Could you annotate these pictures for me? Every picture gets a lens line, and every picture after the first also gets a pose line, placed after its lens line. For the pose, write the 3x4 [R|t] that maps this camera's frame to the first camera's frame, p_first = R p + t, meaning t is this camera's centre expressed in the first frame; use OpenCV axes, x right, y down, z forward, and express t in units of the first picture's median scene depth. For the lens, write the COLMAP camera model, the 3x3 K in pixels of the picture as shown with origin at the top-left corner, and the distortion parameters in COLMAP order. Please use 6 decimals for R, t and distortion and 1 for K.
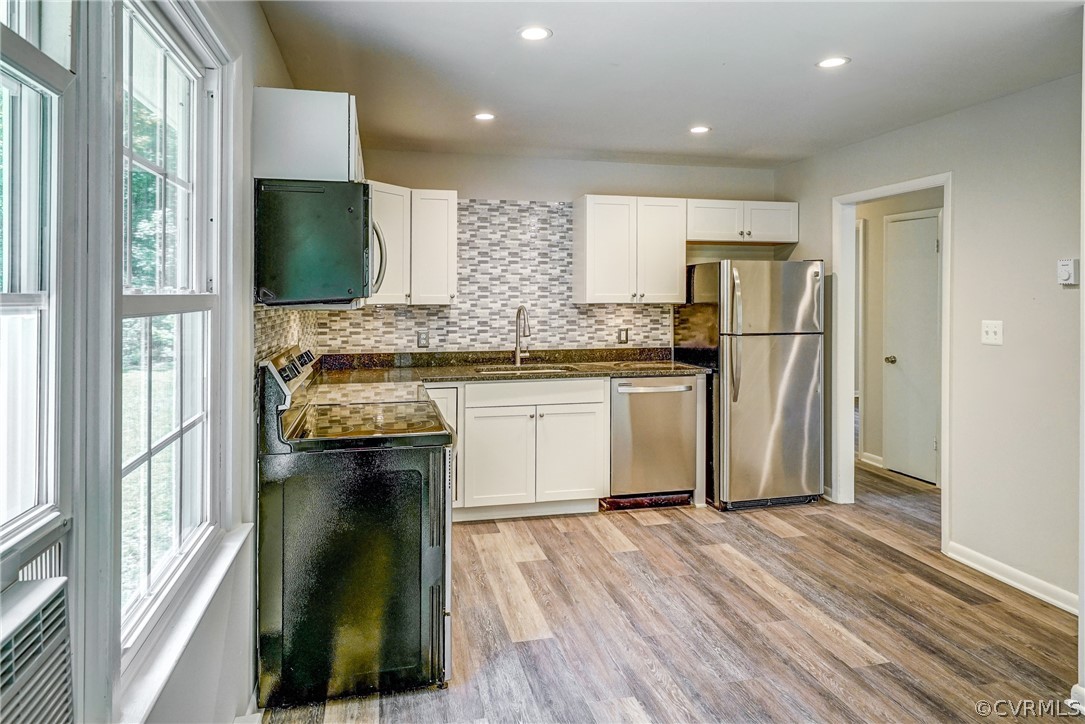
lens RADIAL K [[633.3, 0, 539.2], [0, 633.3, 300.3], [0, 0, 1]] dist [0.000038, 0.000747]
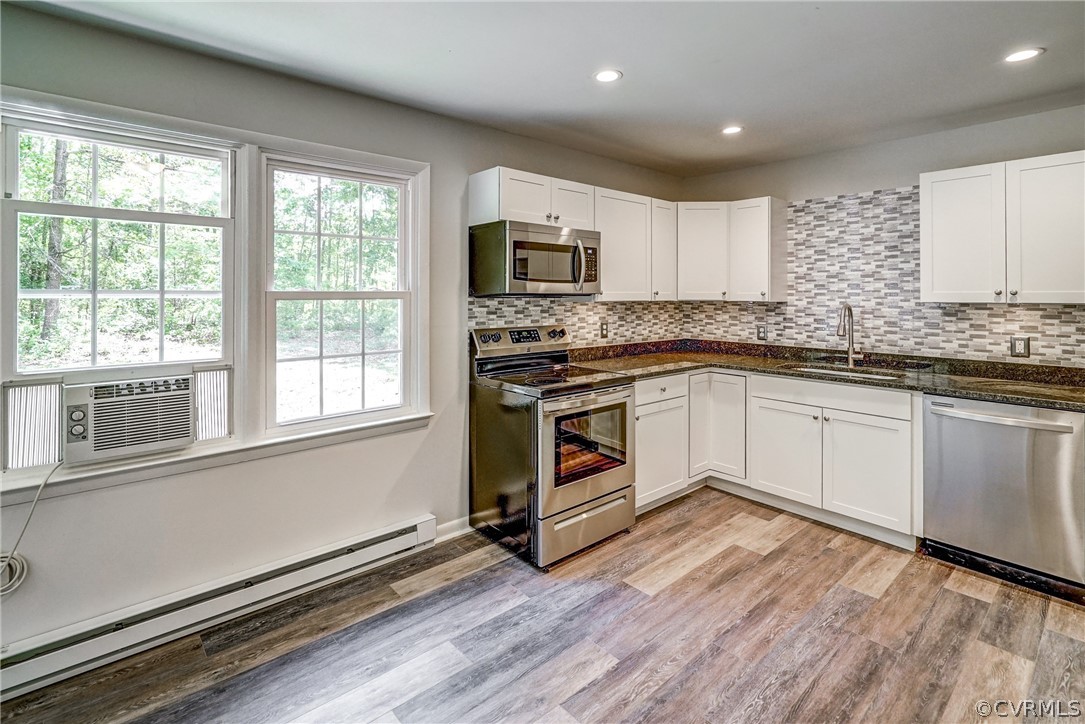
lens RADIAL K [[515.0, 0, 542.4], [0, 515.0, 294.0], [0, 0, 1]] dist [-0.000935, 0.000531]
pose [[0.477109, 0.000248, -0.878844, 0.430021], [-0.008550, 0.999954, -0.004359, 0.000854], [0.878803, 0.009594, 0.477089, 0.227767]]
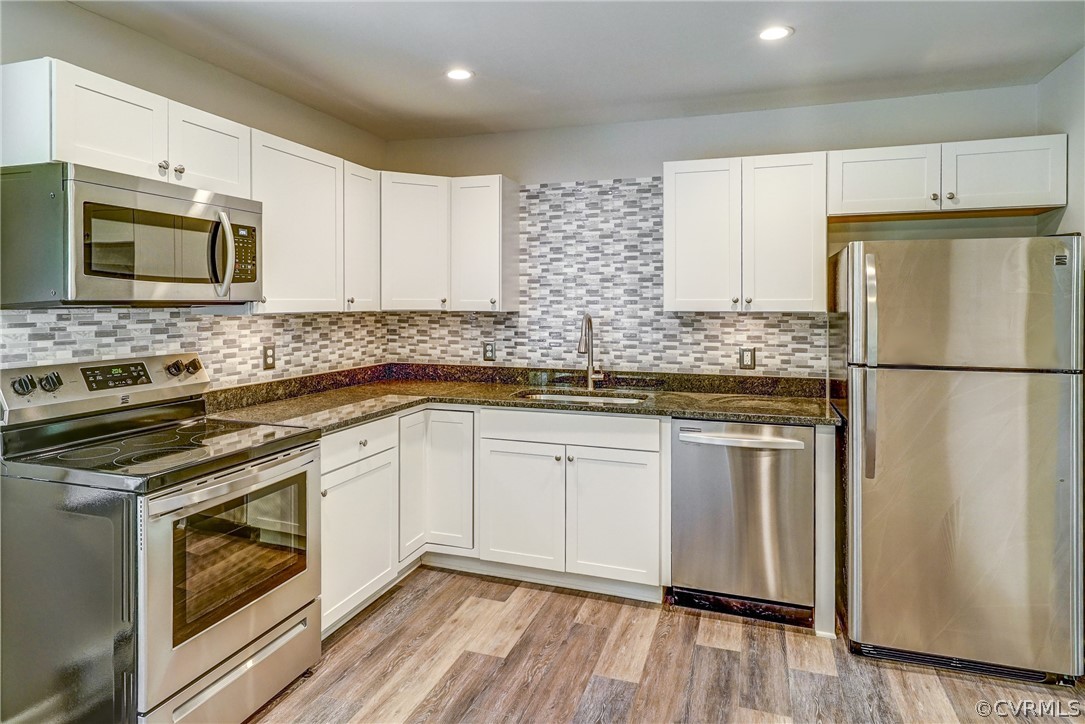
lens RADIAL K [[638.2, 0, 539.1], [0, 638.2, 306.8], [0, 0, 1]] dist [0.004917, 0.001050]
pose [[0.849269, 0.005322, -0.527933, 0.334750], [-0.005827, 0.999983, 0.000706, -0.000187], [0.527928, 0.002476, 0.849285, 0.297303]]
